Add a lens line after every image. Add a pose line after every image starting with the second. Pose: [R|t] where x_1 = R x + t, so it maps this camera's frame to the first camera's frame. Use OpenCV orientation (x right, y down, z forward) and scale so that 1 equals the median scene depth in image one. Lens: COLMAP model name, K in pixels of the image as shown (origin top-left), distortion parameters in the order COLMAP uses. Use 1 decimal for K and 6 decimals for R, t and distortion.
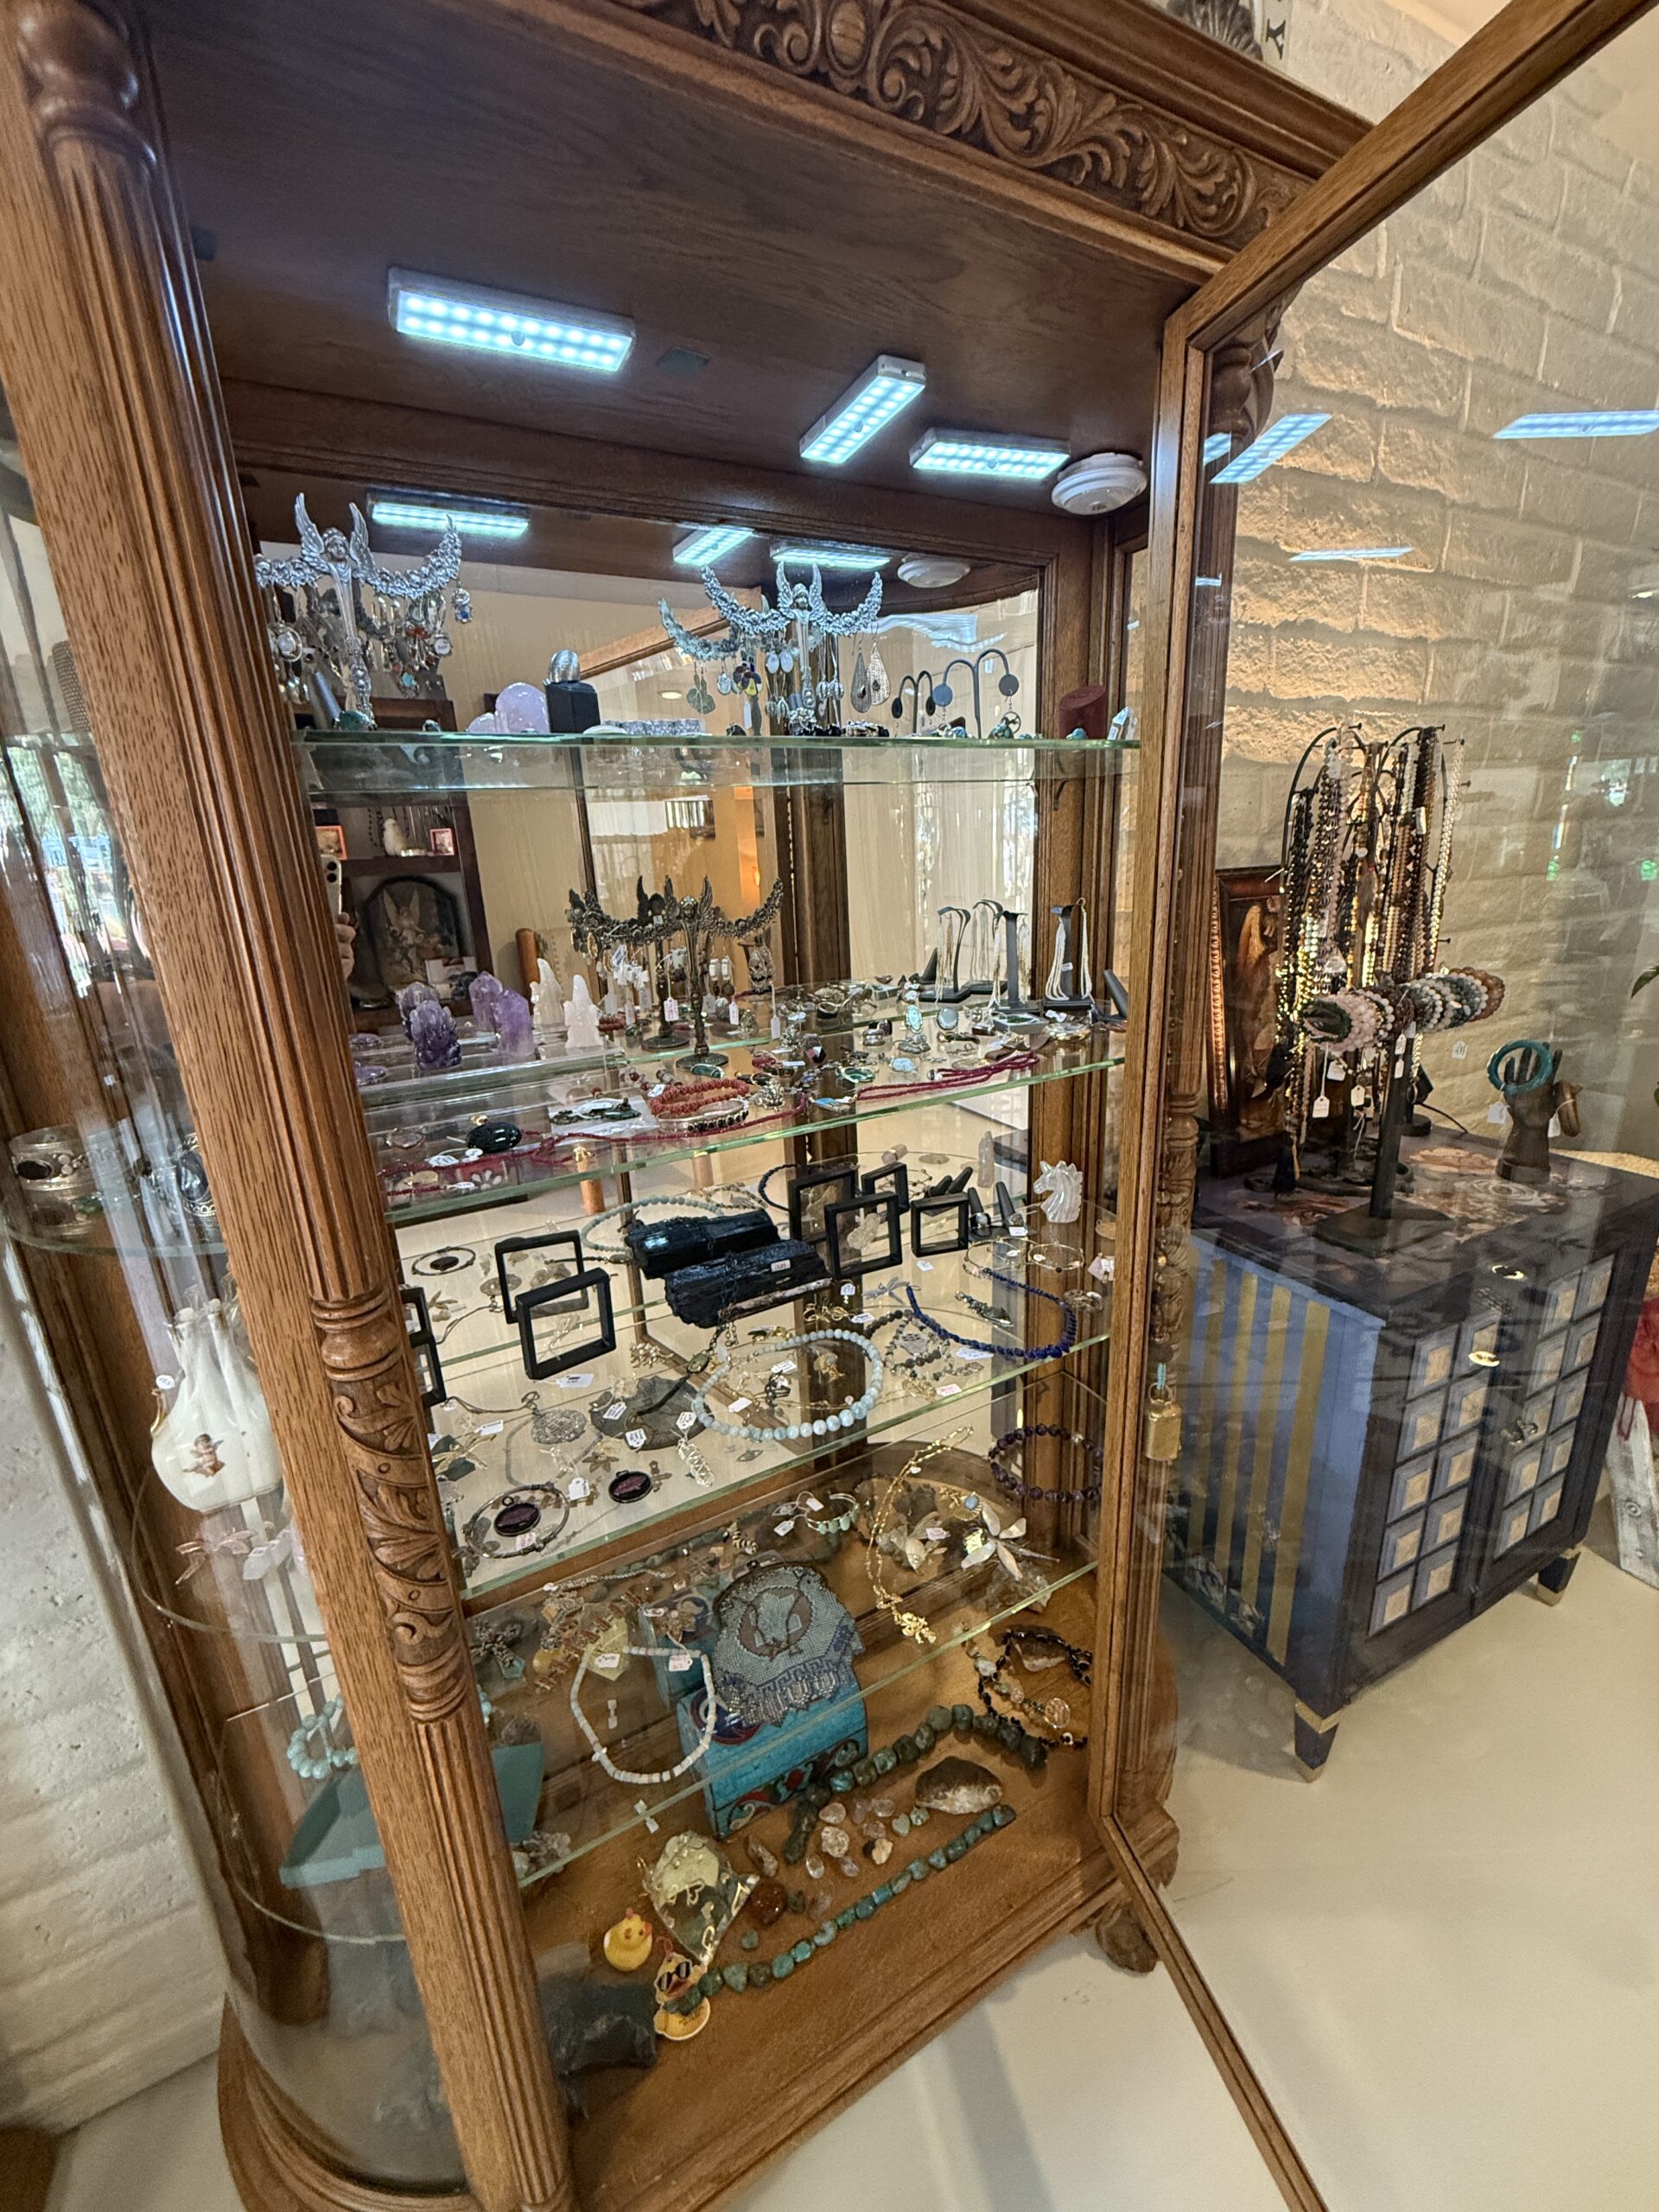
lens RADIAL K [[880.3, 0, 828.9], [0, 880.3, 1099.7], [0, 0, 1]] dist [-0.000159, -0.000245]
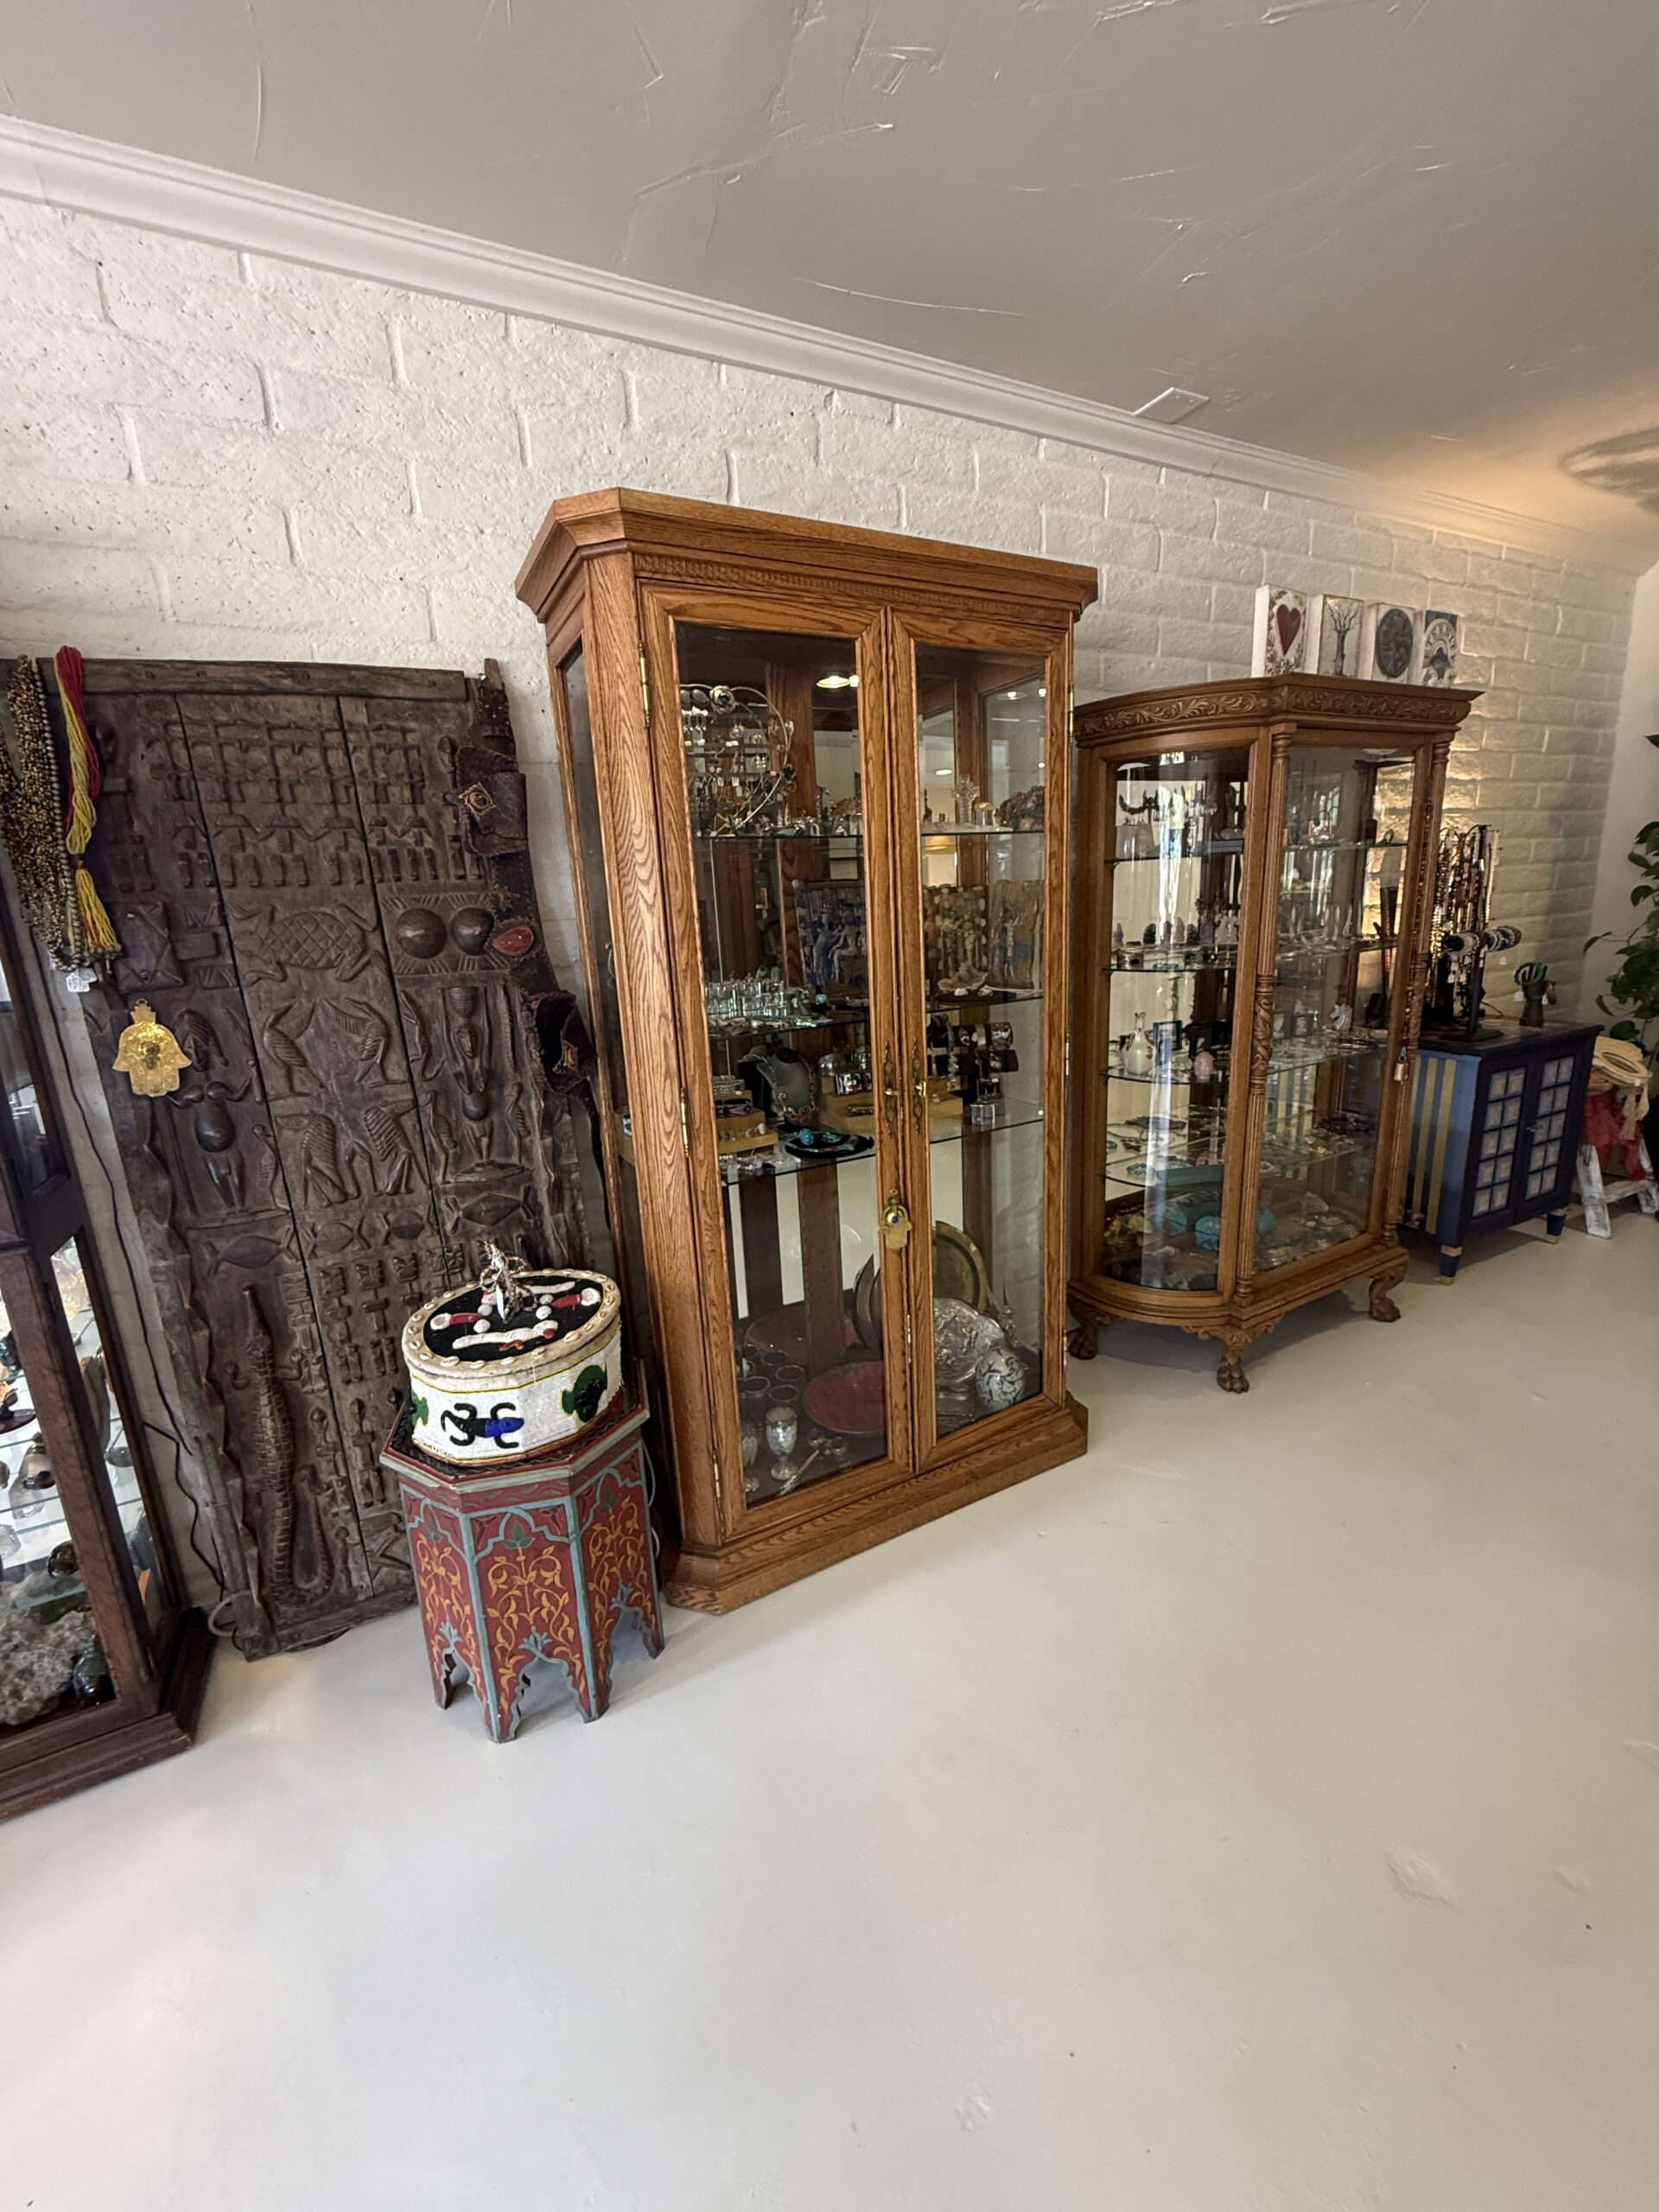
lens RADIAL K [[880.3, 0, 828.9], [0, 880.3, 1099.7], [0, 0, 1]] dist [-0.000159, -0.000245]
pose [[0.999990, -0.004526, -0.000341, -1.035901], [0.004507, 0.999102, -0.042139, 0.384592], [0.000532, 0.042137, 0.999112, -1.274854]]
